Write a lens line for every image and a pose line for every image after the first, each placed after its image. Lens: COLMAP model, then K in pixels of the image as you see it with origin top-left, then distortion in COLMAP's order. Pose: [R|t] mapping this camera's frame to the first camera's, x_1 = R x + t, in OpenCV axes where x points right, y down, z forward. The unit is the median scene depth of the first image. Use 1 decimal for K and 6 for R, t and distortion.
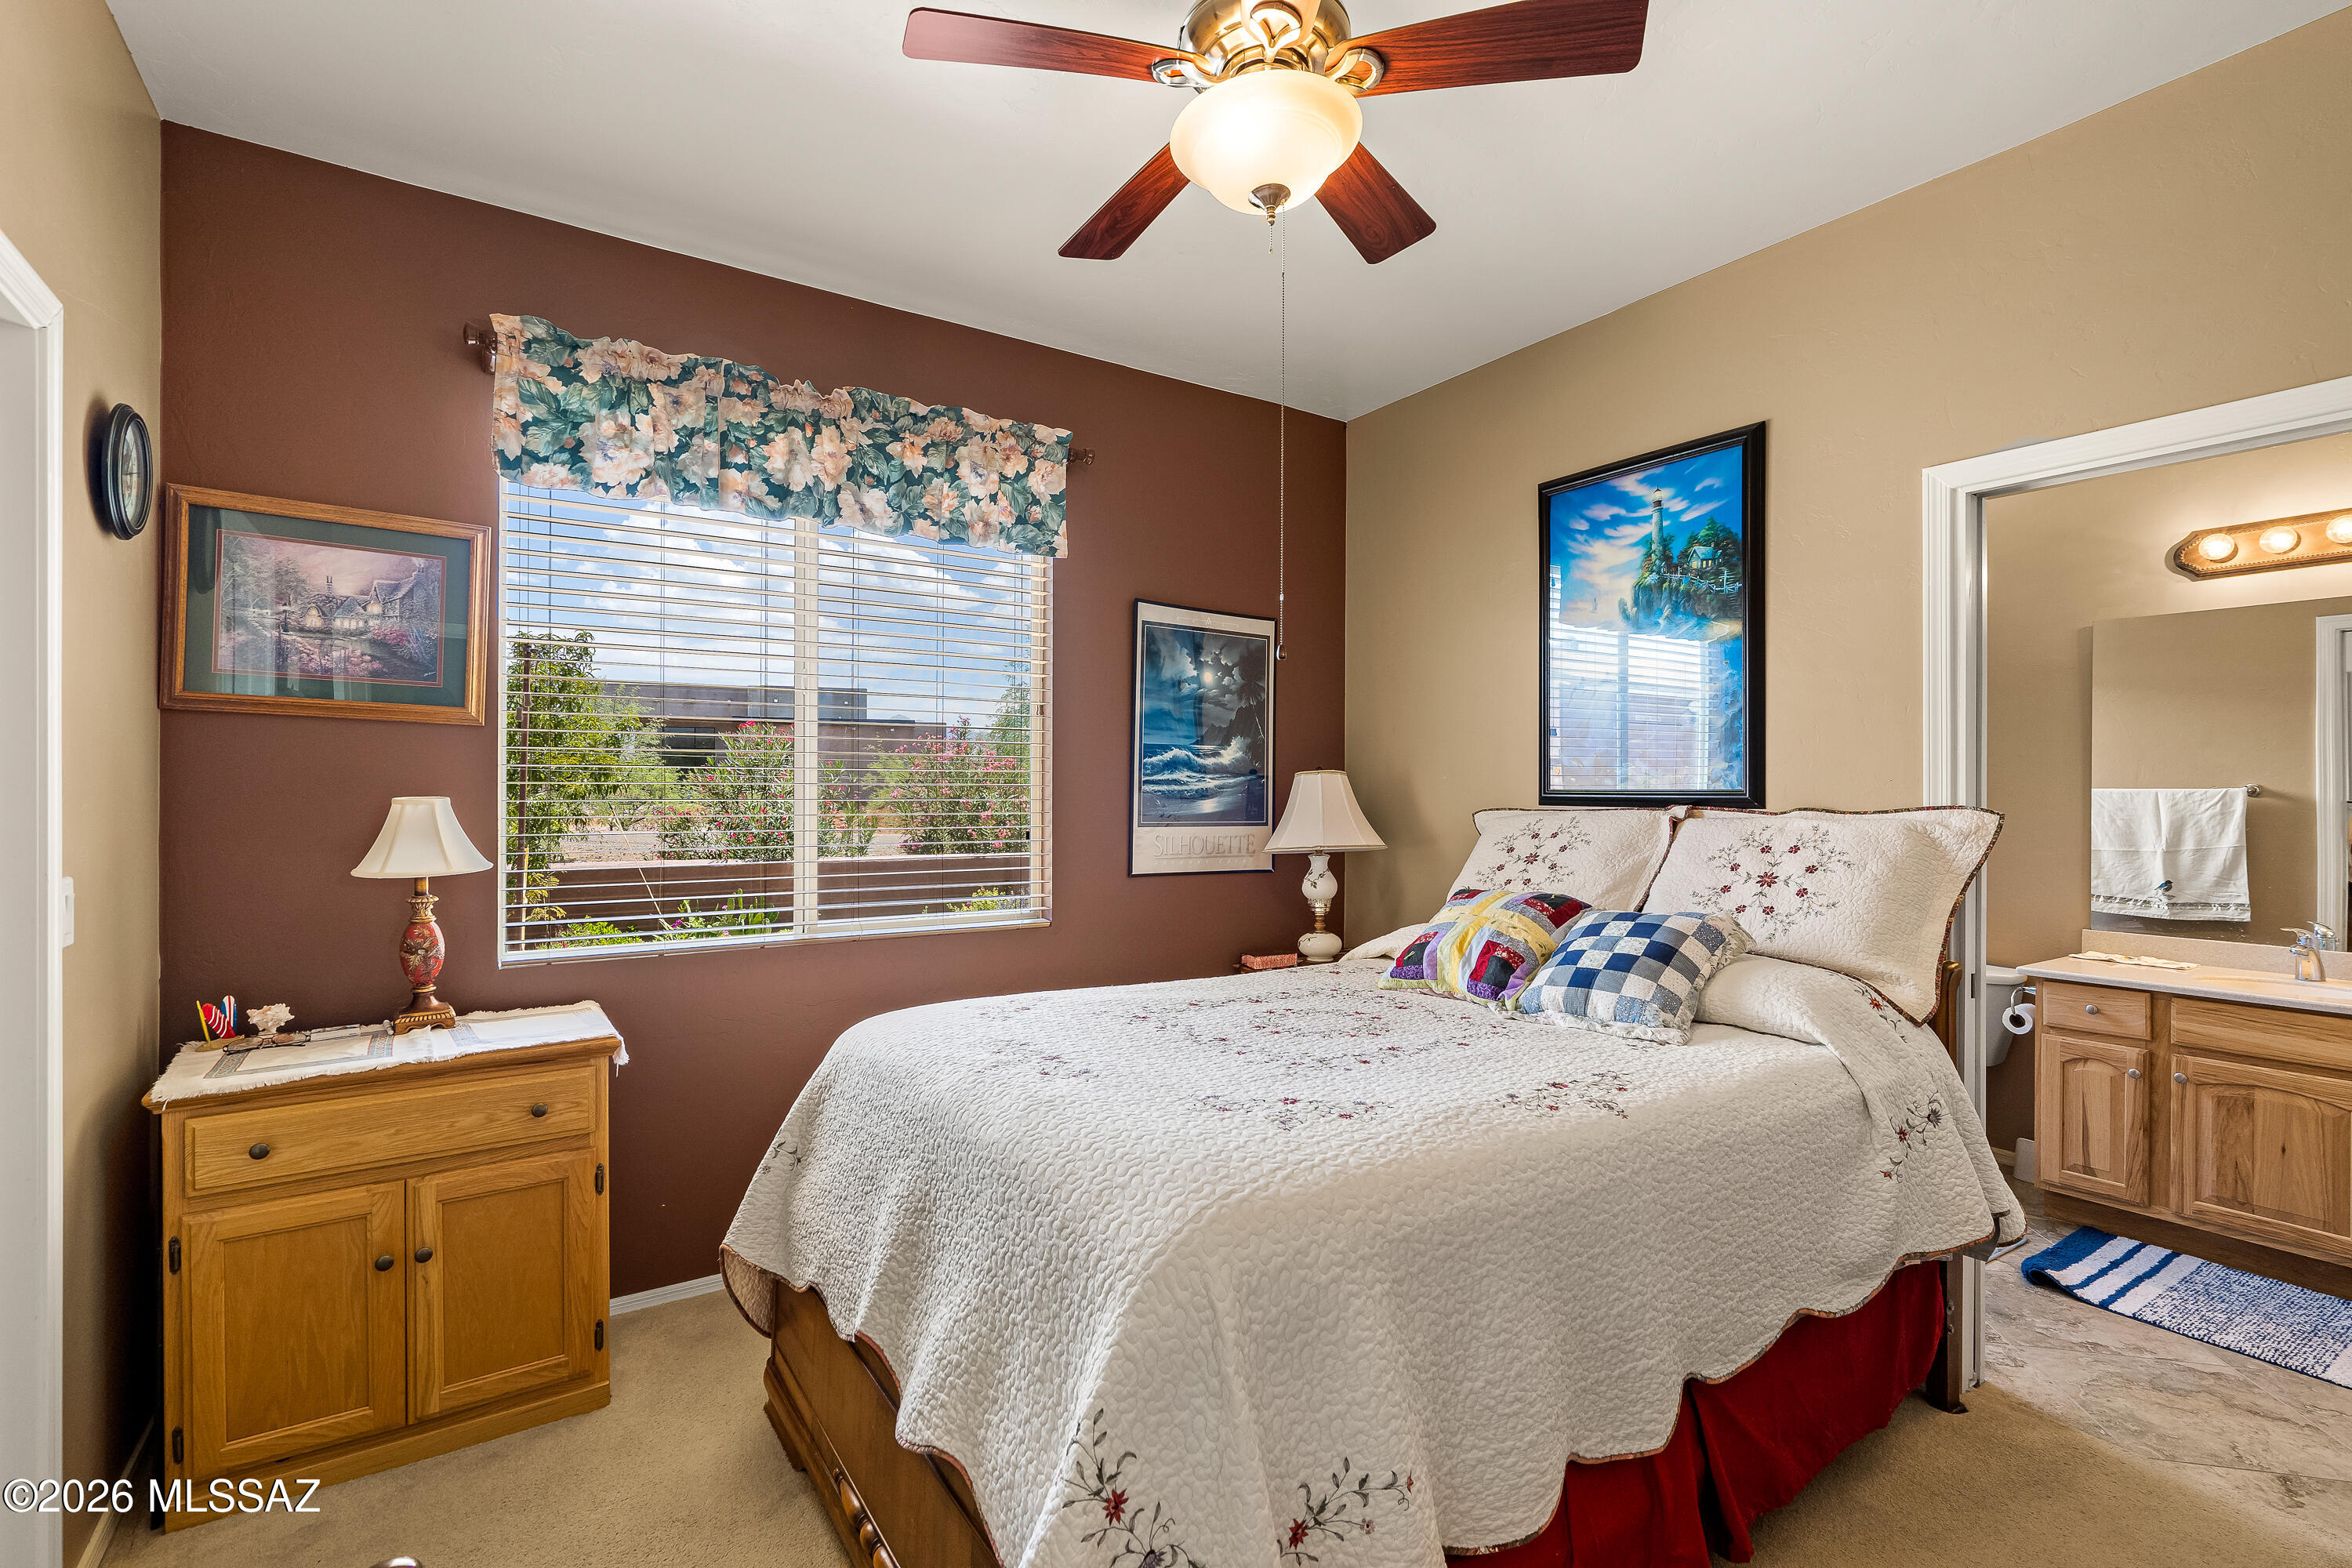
lens RADIAL K [[1074.6, 0, 1176.0], [0, 1074.6, 784.0], [0, 0, 1]] dist [-0.000457, 0.000015]
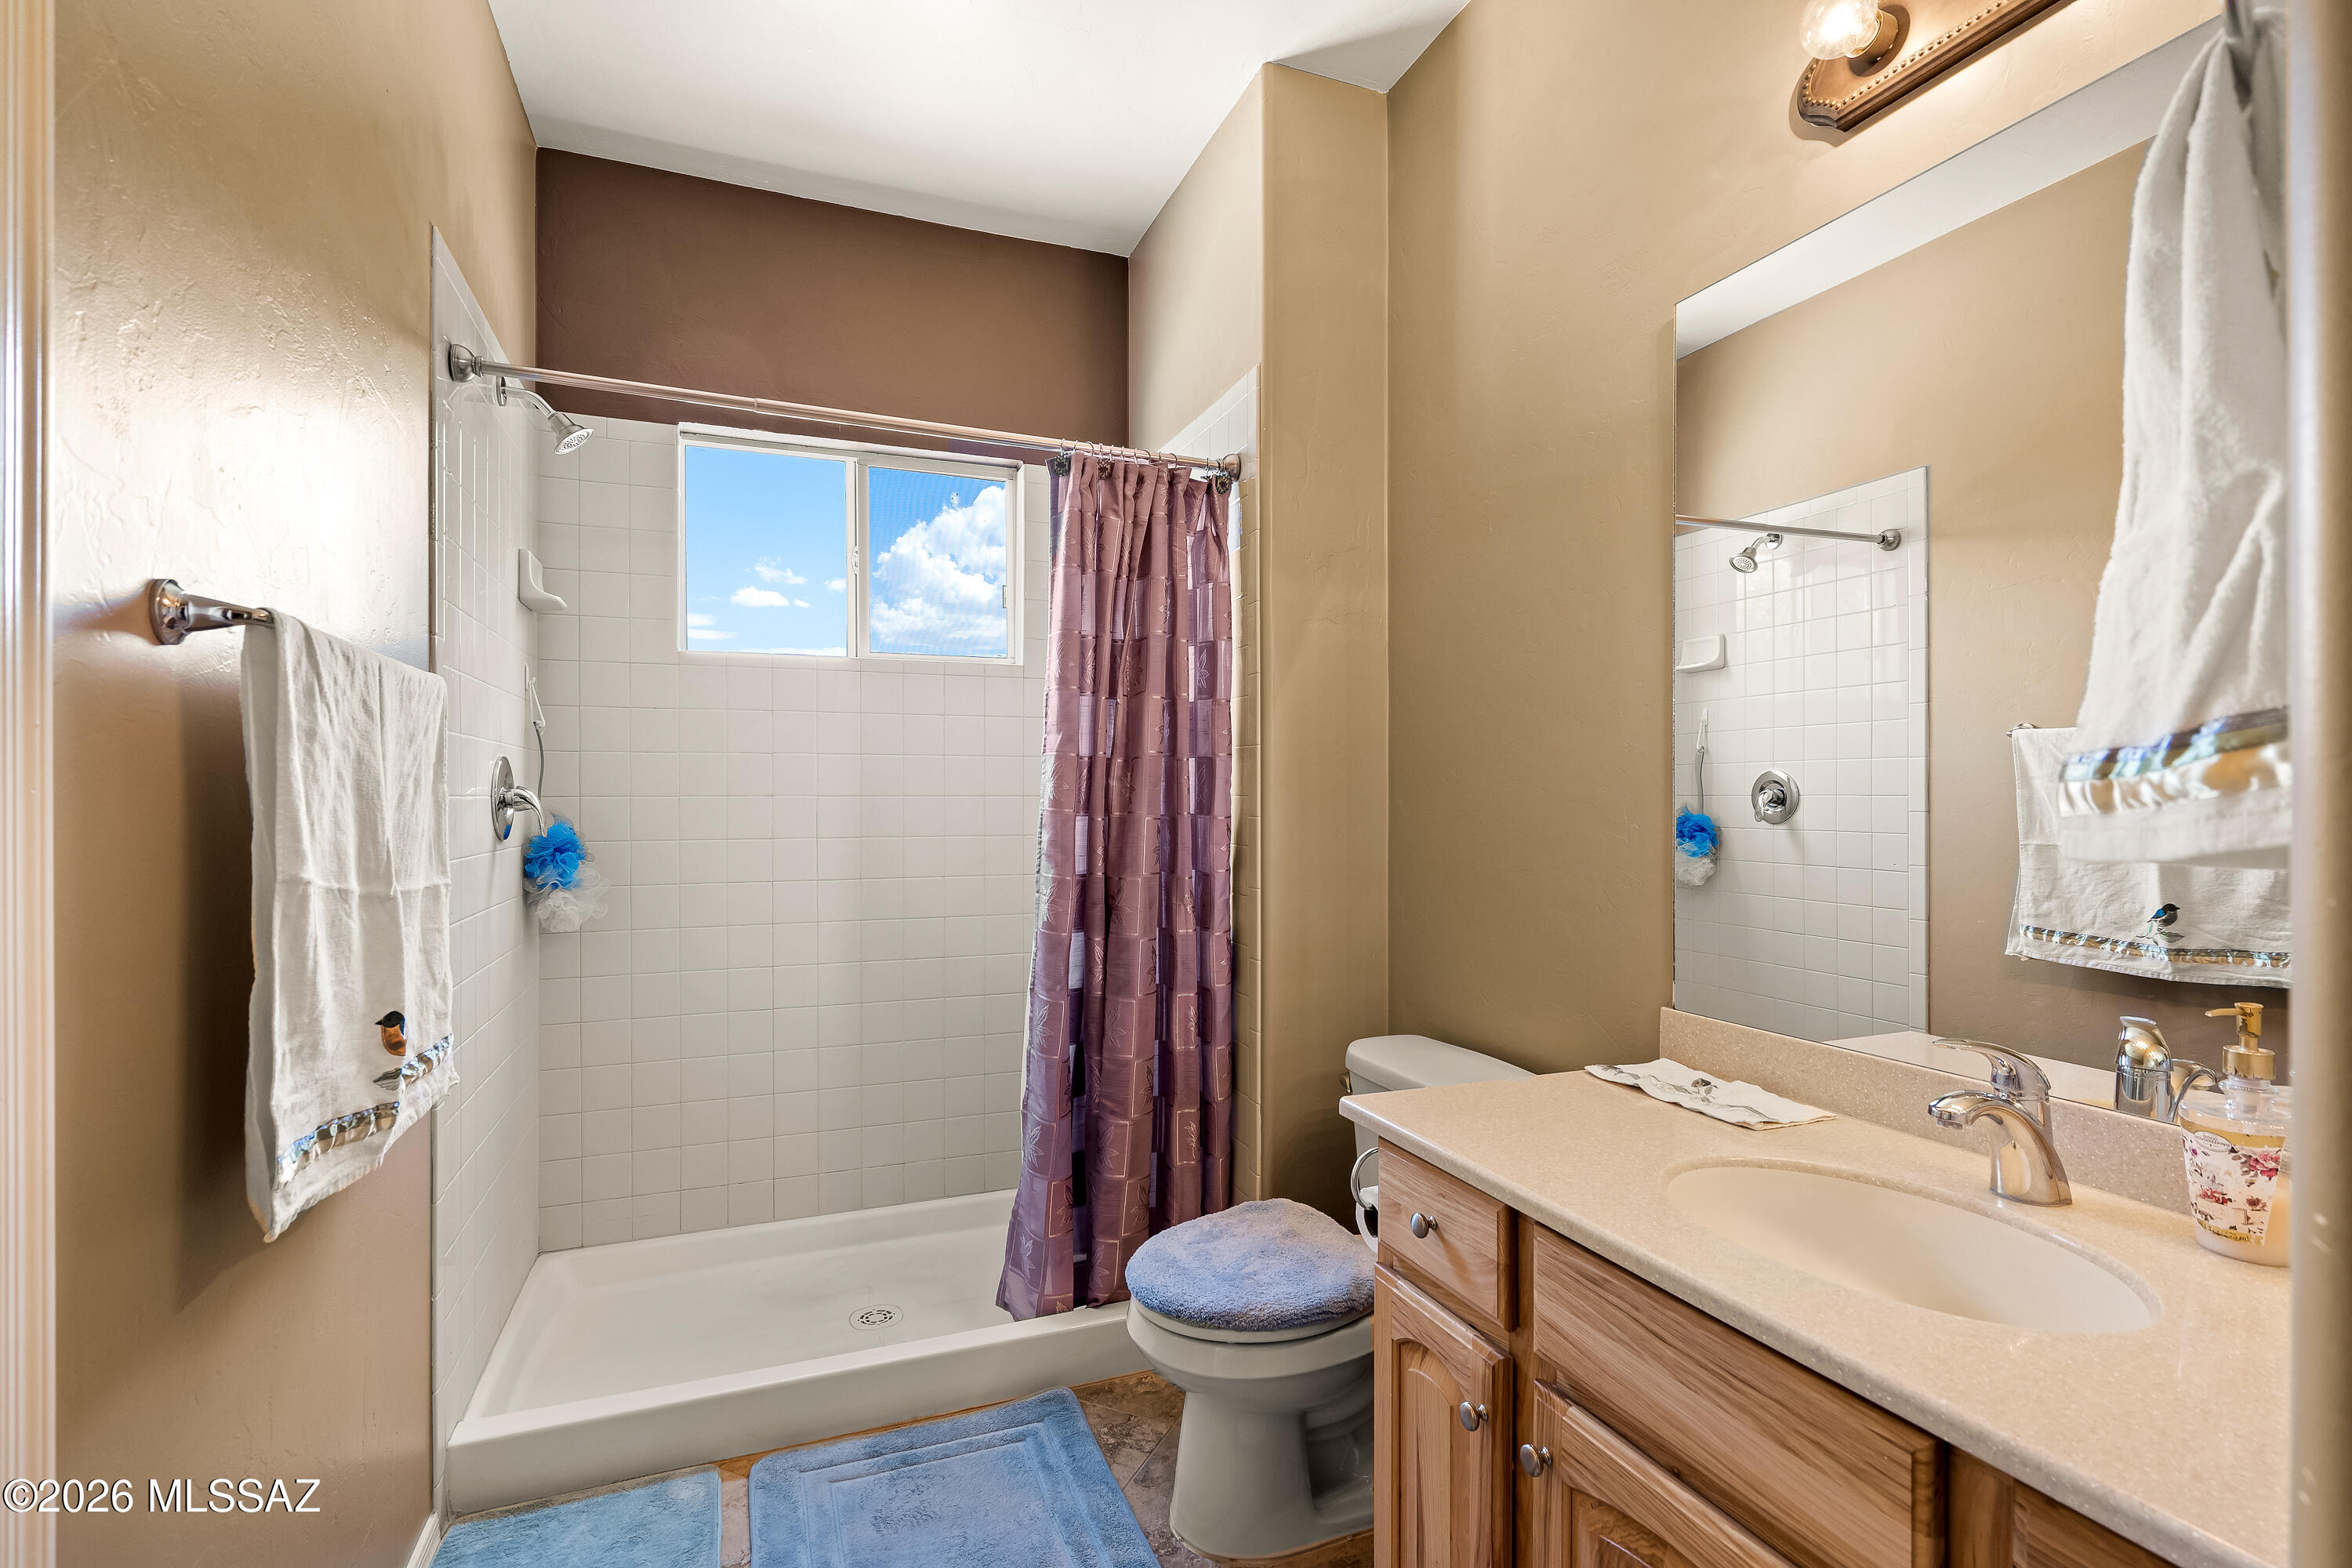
lens RADIAL K [[1074.6, 0, 1176.0], [0, 1074.6, 784.0], [0, 0, 1]] dist [-0.000457, 0.000015]
pose [[0.978187, -0.002734, -0.207709, 0.580688], [0.000033, 0.999915, -0.013004, 0.040586], [0.207727, 0.012713, 0.978104, 0.414752]]
